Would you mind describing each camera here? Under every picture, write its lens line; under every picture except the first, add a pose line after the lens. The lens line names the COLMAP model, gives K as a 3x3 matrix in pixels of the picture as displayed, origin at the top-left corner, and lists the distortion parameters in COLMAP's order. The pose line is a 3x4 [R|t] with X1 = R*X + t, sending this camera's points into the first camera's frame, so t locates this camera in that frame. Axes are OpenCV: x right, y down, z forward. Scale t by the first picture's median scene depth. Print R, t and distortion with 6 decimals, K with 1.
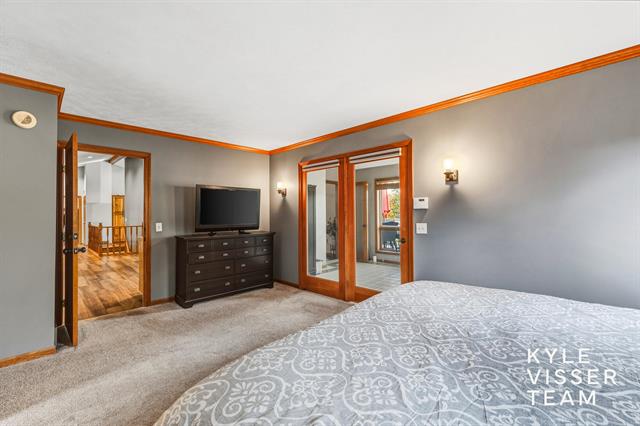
lens RADIAL K [[271.6, 0, 319.4], [0, 271.6, 214.1], [0, 0, 1]] dist [0.002237, 0.000339]
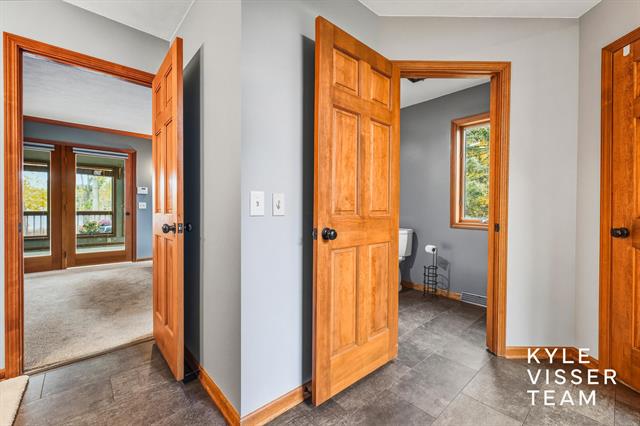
lens RADIAL K [[271.6, 0, 319.6], [0, 271.6, 210.6], [0, 0, 1]] dist [0.002237, 0.000339]
pose [[0.074506, -0.005906, 0.997203, -1.182055], [-0.013847, 0.999880, 0.006957, 0.055261], [-0.997124, -0.014326, 0.074415, -0.212312]]
